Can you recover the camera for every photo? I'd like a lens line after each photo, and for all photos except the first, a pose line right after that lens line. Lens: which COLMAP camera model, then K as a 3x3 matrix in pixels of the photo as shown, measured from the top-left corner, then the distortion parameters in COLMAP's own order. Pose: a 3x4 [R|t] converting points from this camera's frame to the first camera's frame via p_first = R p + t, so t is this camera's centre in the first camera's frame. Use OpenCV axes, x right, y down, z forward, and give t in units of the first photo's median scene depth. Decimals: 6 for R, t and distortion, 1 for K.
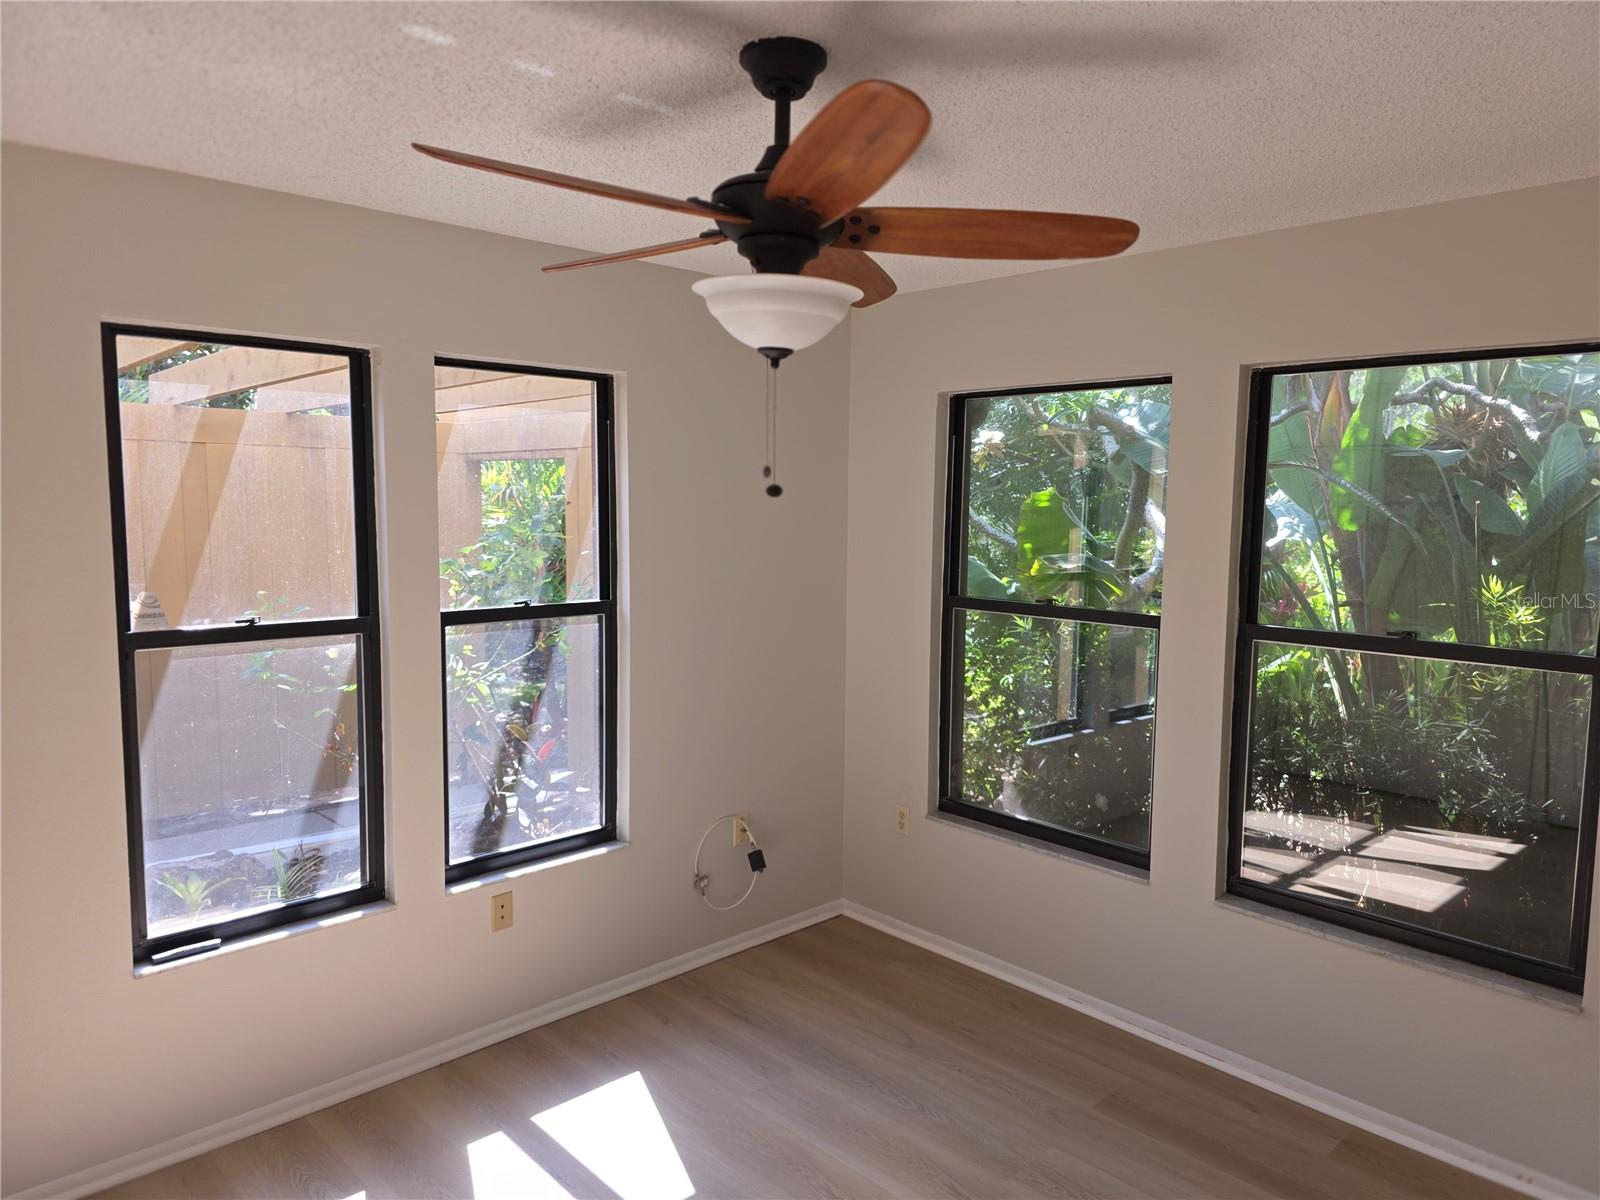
lens RADIAL K [[1075.3, 0, 800.0], [0, 1075.3, 600.0], [0, 0, 1]] dist [0.002103, 0.000468]
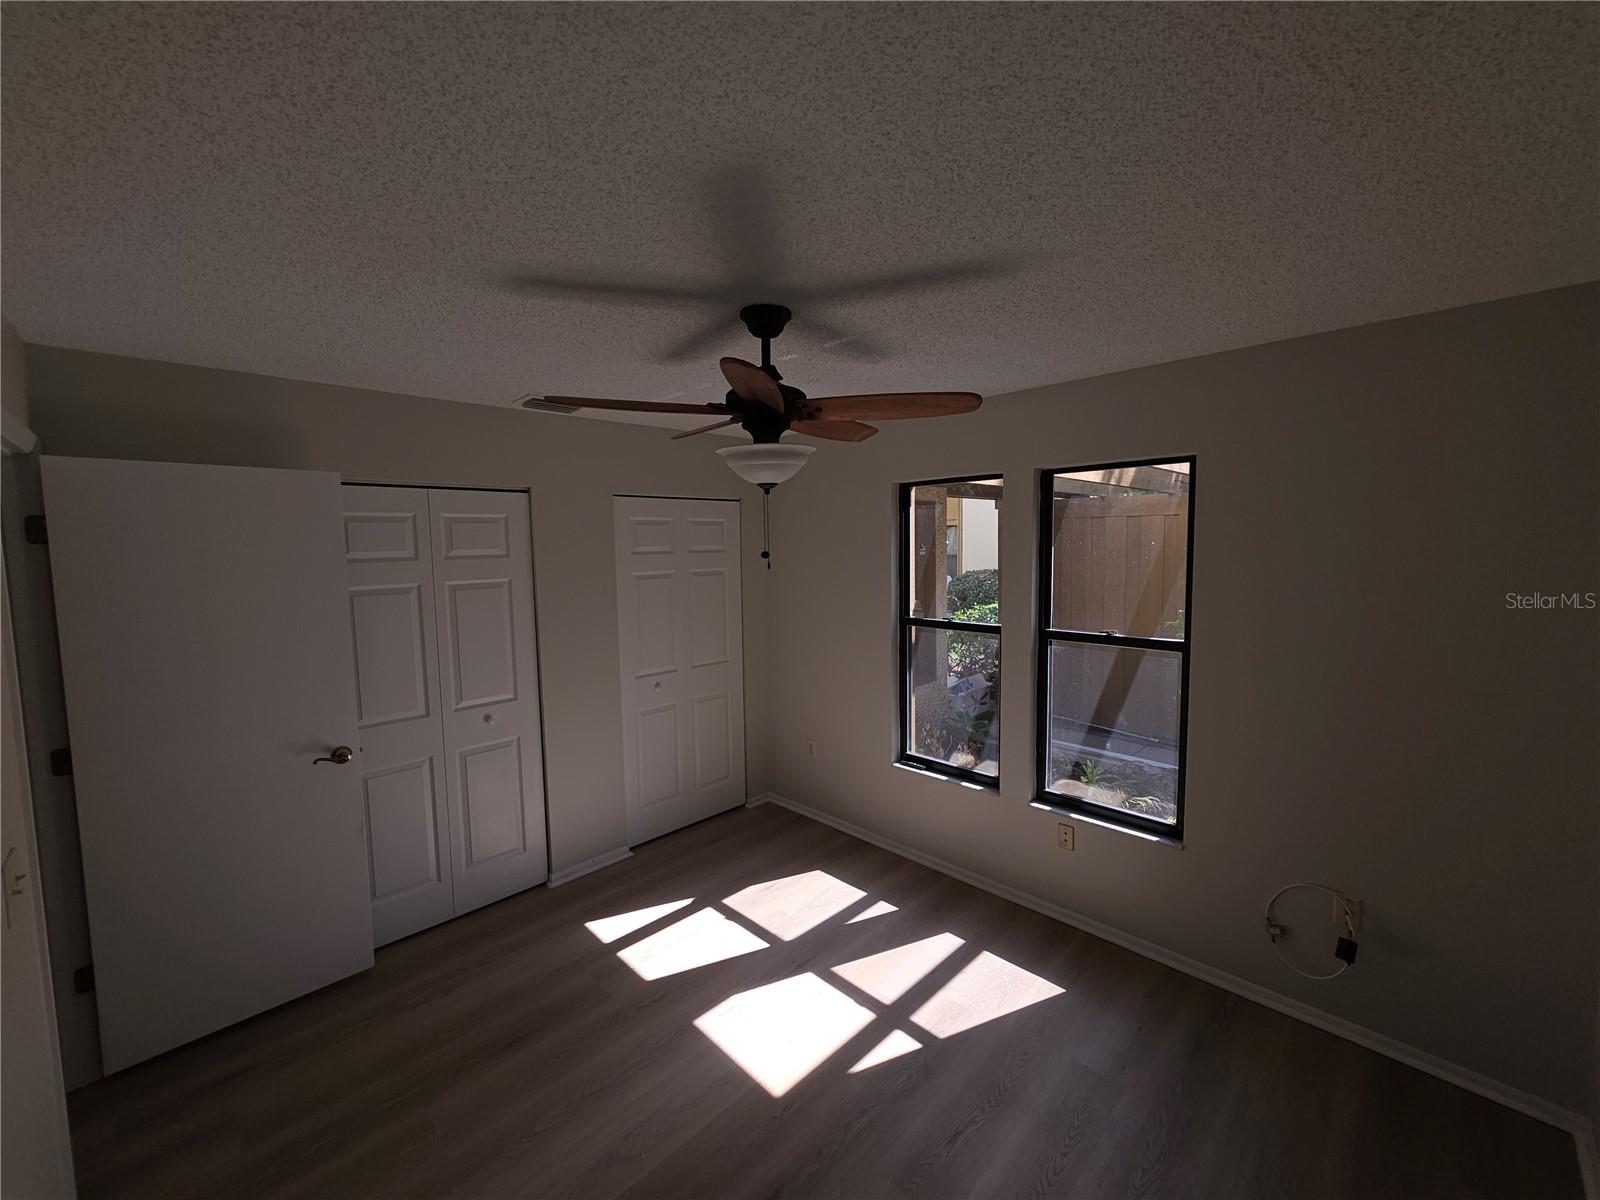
lens RADIAL K [[635.0, 0, 793.6], [0, 635.0, 593.4], [0, 0, 1]] dist [0.003237, 0.000077]
pose [[0.017931, 0.072635, -0.997197, 0.677517], [-0.080378, 0.994234, 0.070974, -0.090437], [0.996603, 0.078880, 0.023666, 0.695212]]
